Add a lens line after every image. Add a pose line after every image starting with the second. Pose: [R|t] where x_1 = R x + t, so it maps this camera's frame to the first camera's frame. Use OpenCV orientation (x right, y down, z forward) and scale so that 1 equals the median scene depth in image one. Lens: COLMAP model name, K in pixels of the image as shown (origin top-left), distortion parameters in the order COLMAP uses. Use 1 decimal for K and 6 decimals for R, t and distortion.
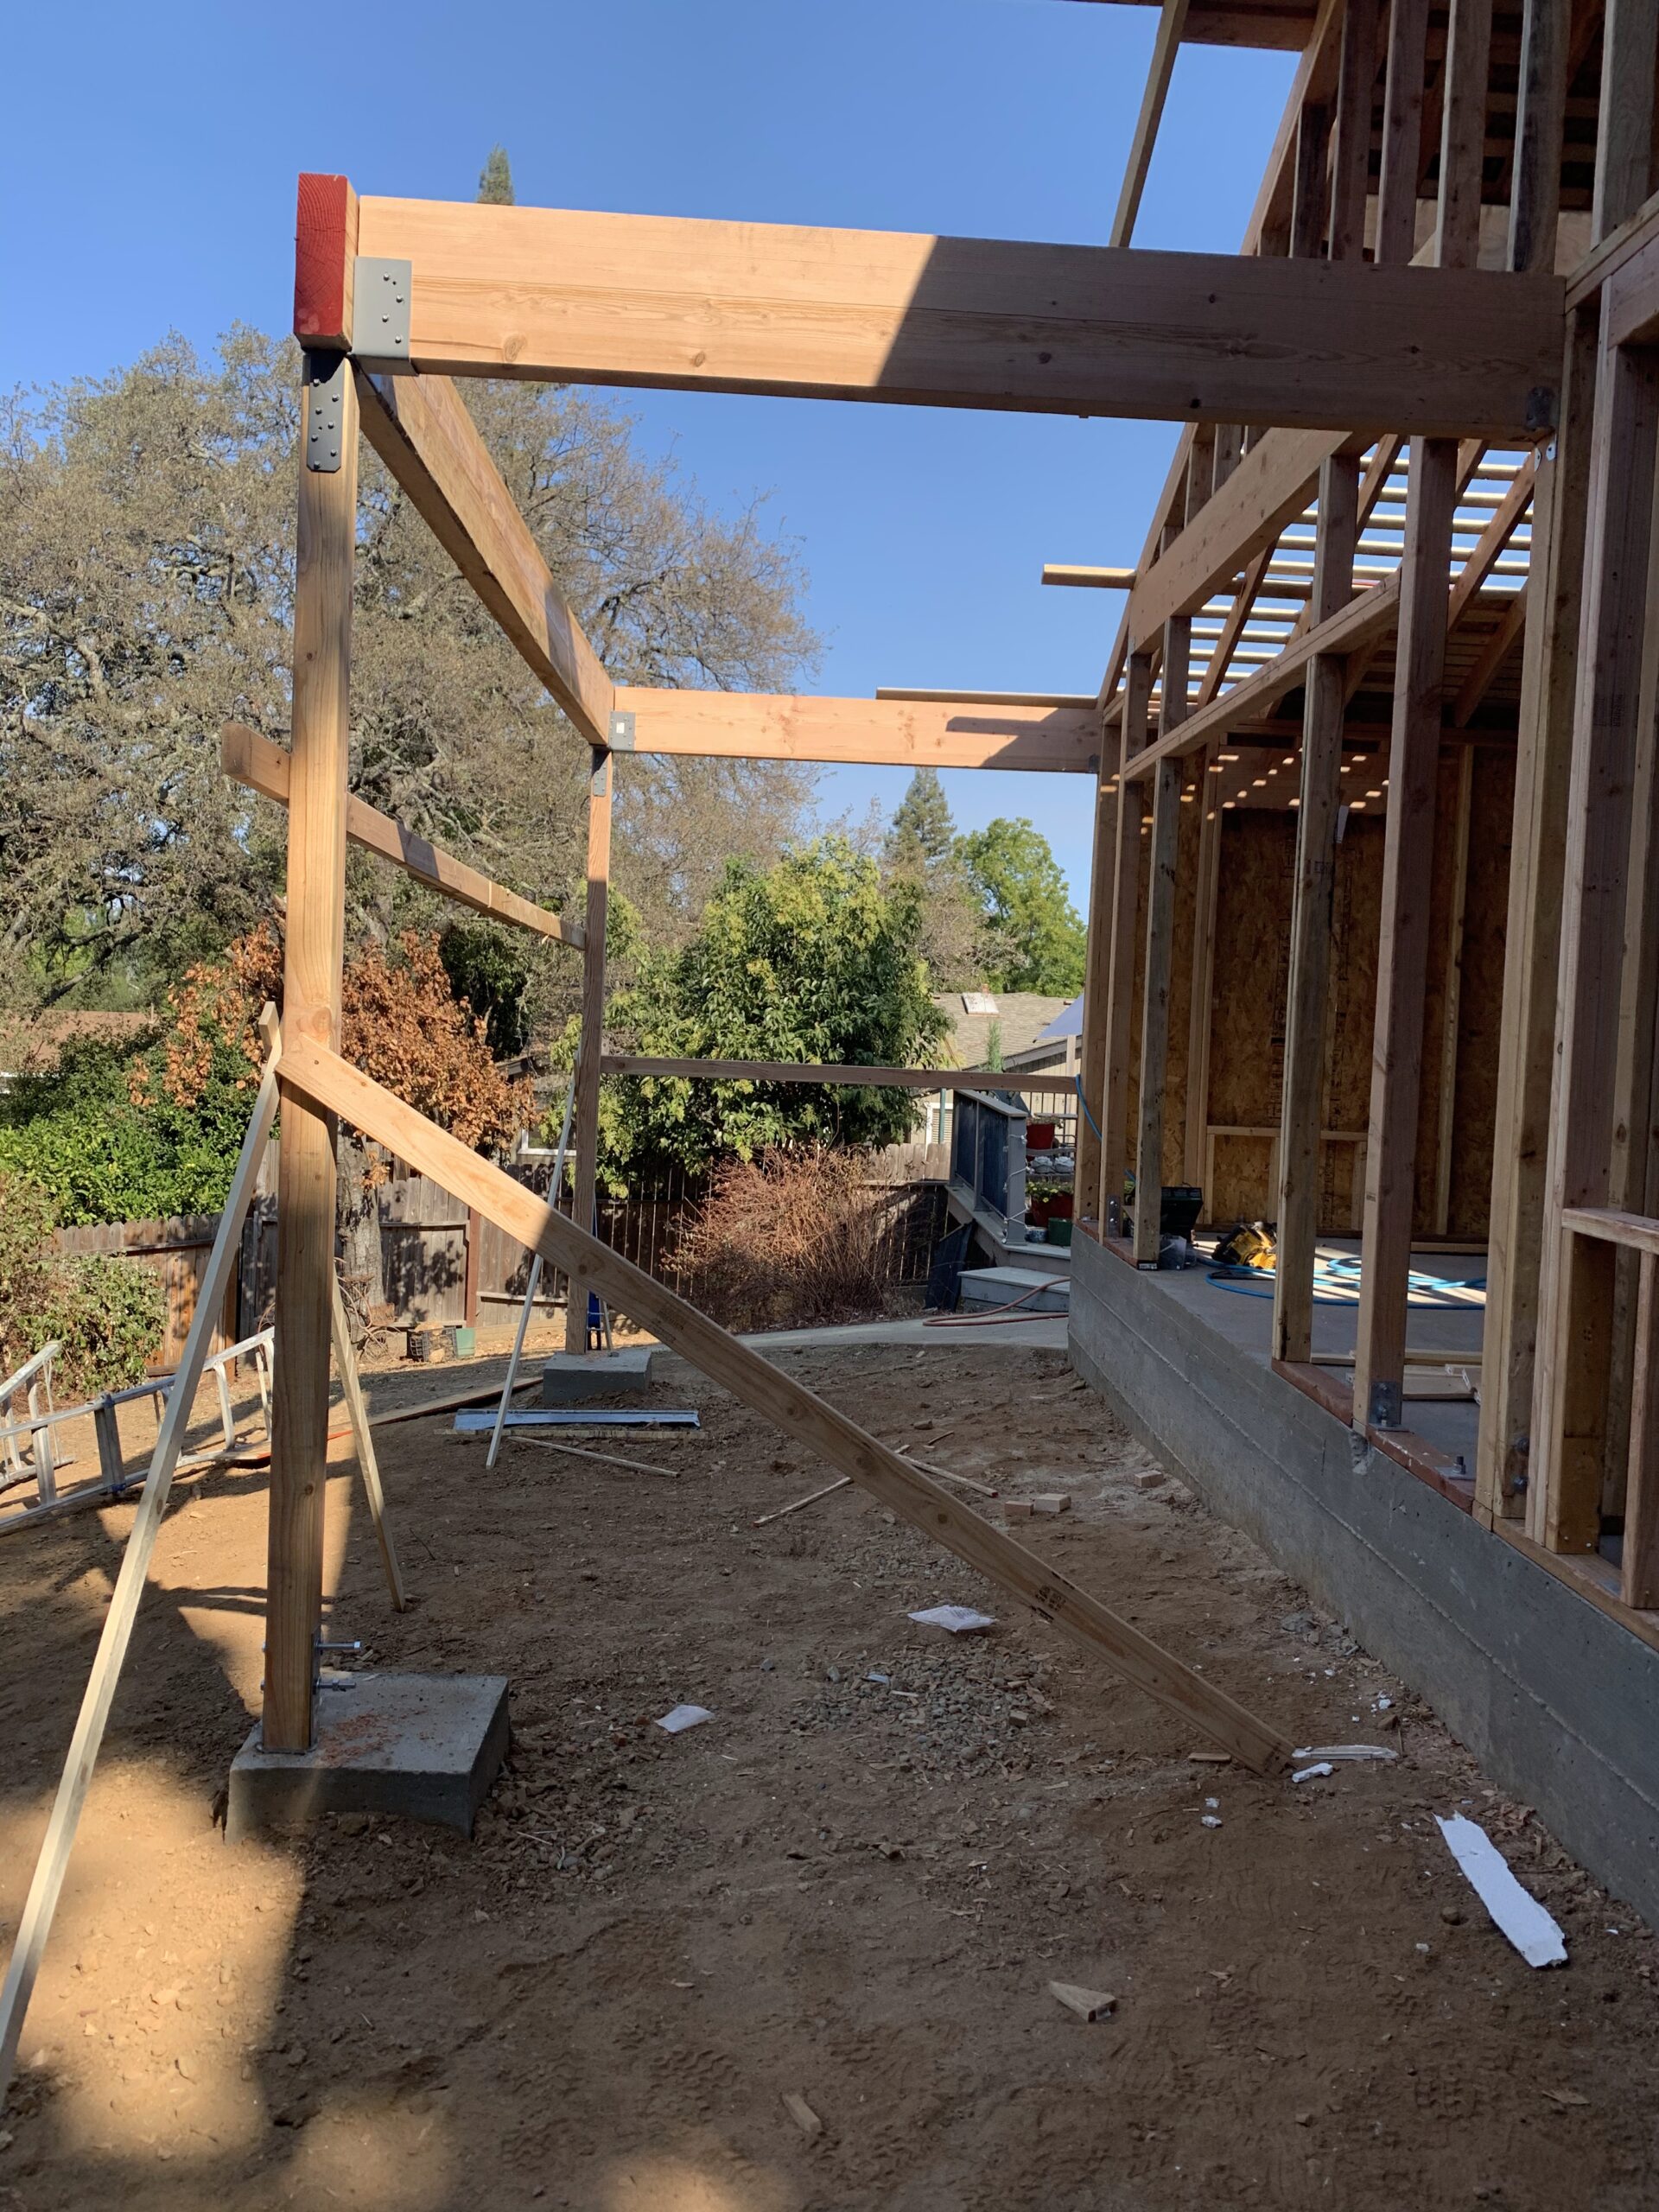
lens RADIAL K [[1681.3, 0, 831.1], [0, 1681.3, 1100.5], [0, 0, 1]] dist [0.029545, -0.027567]
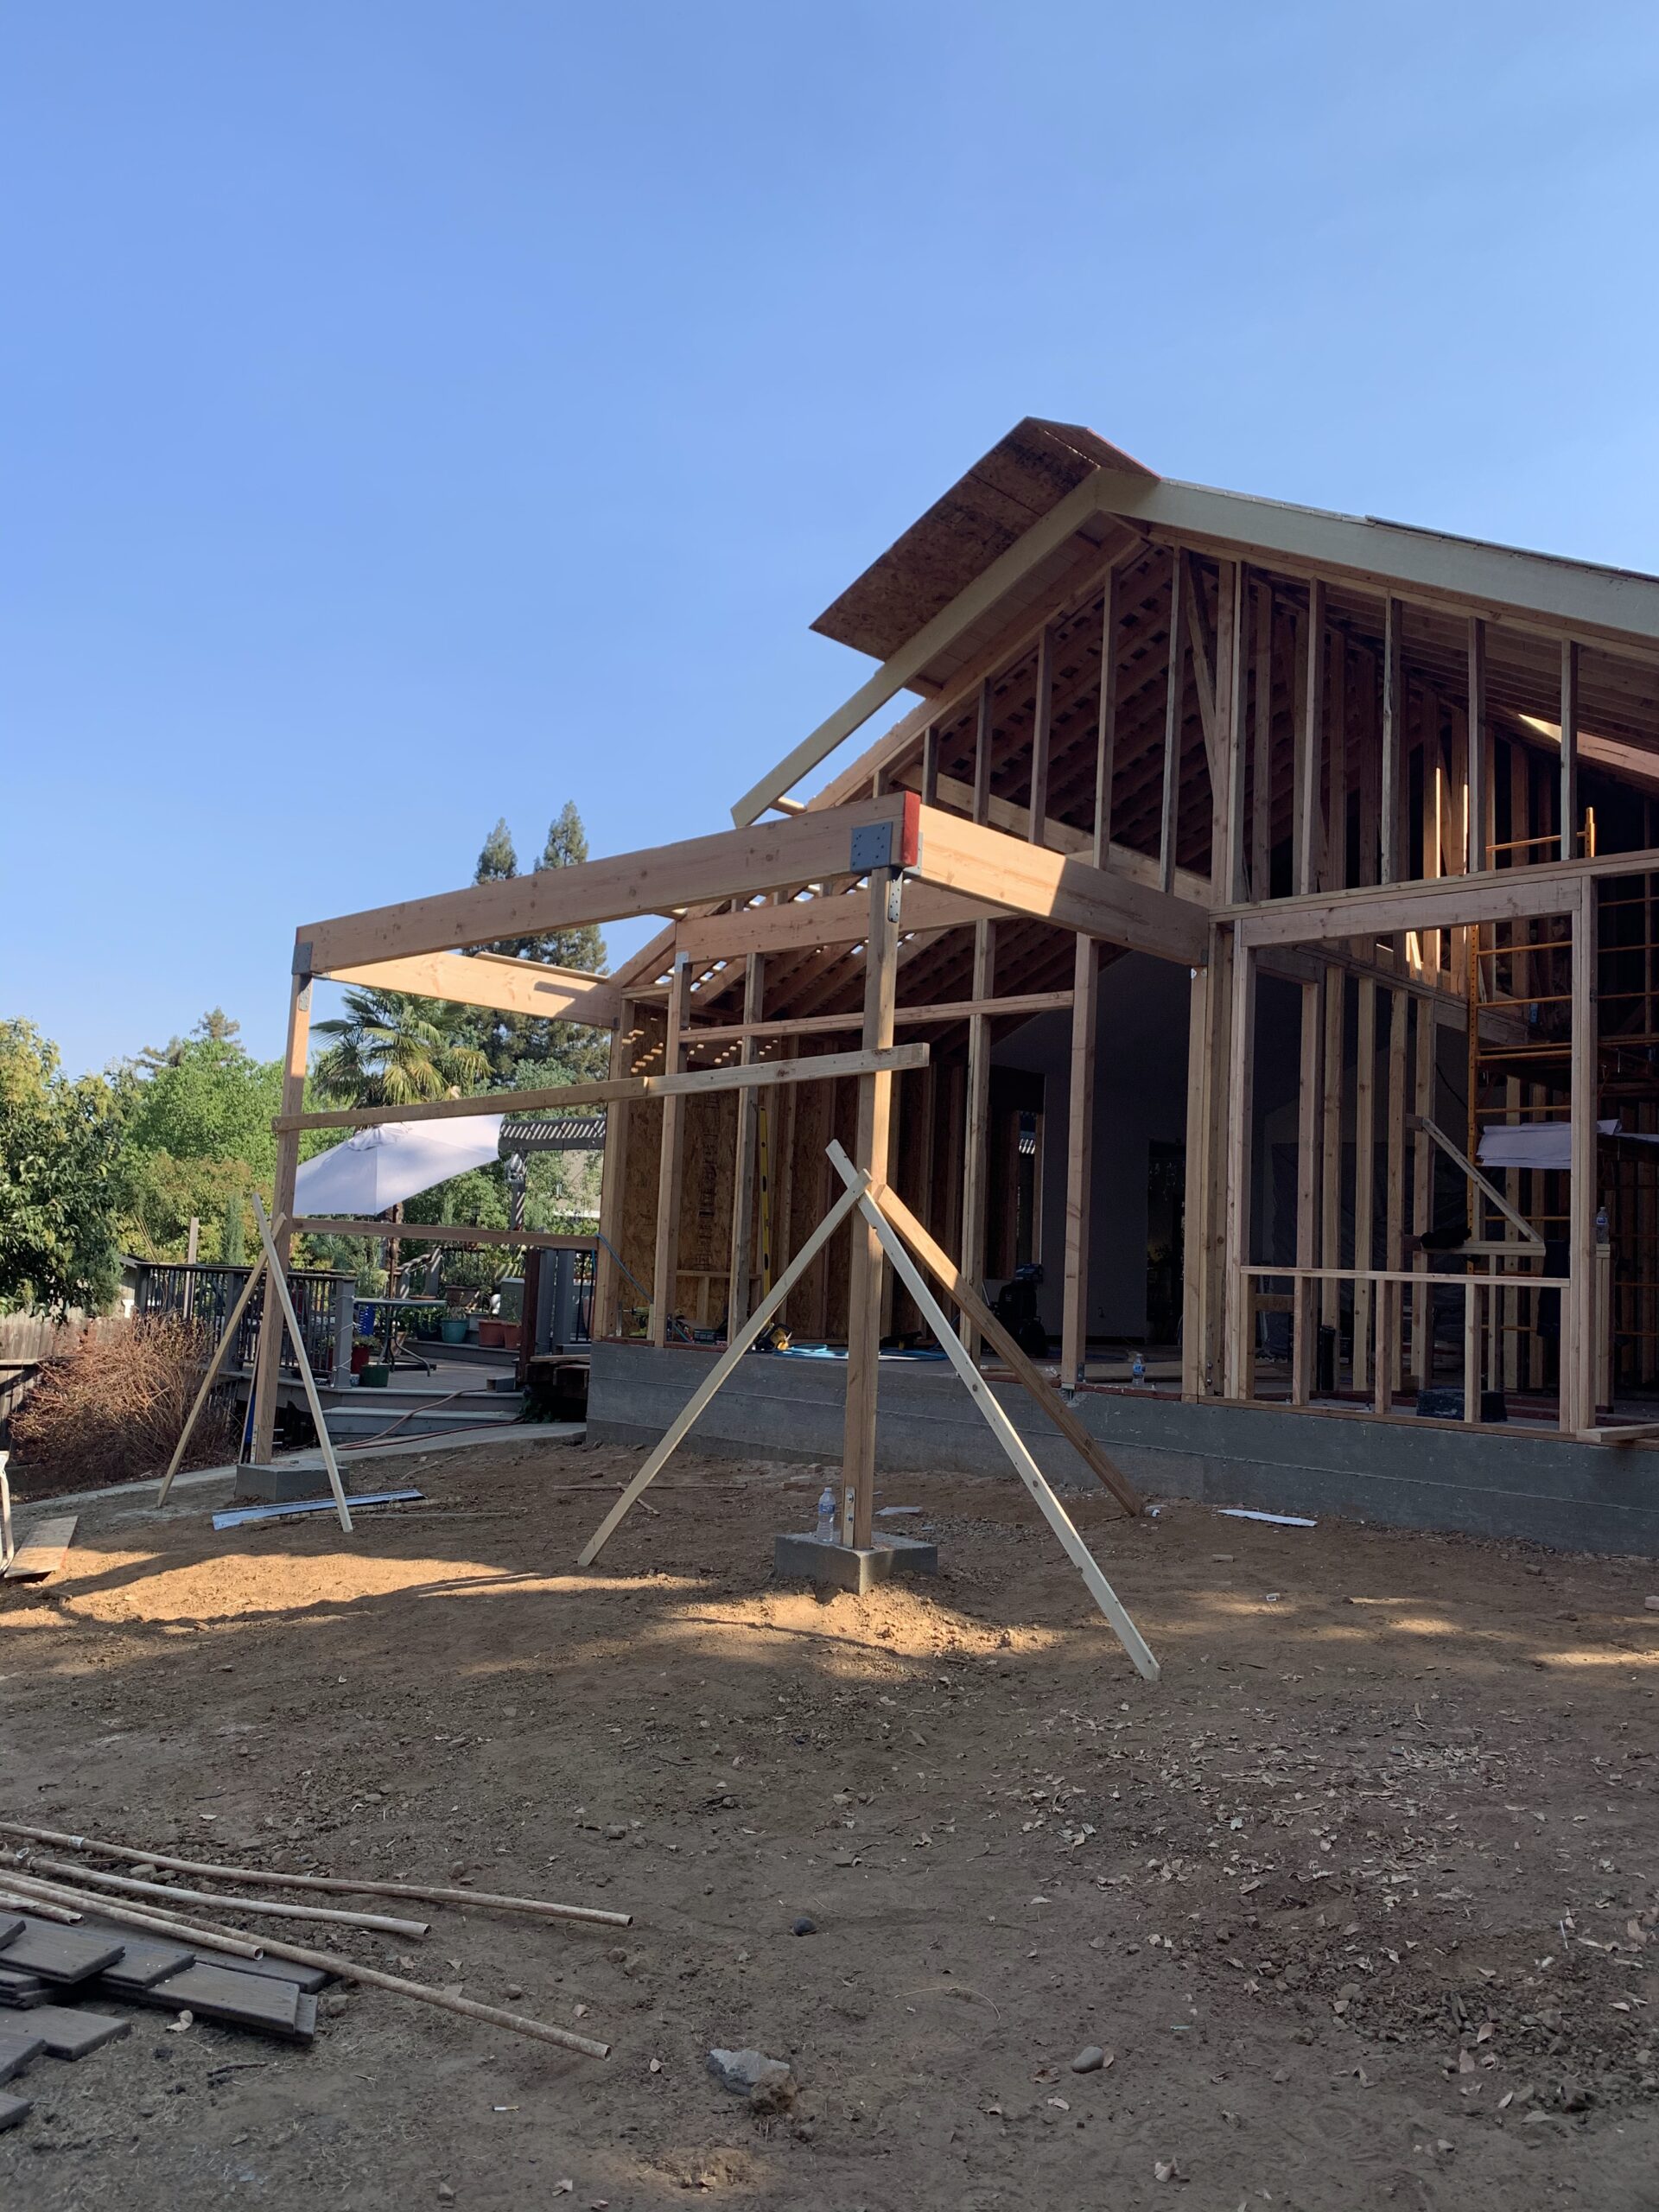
lens RADIAL K [[1681.3, 0, 831.8], [0, 1681.3, 1096.2], [0, 0, 1]] dist [0.029545, -0.027567]
pose [[0.720987, 0.067301, 0.689672, -0.720432], [0.017838, 0.993140, -0.115562, 0.036734], [-0.692719, 0.095621, 0.714841, -0.175557]]
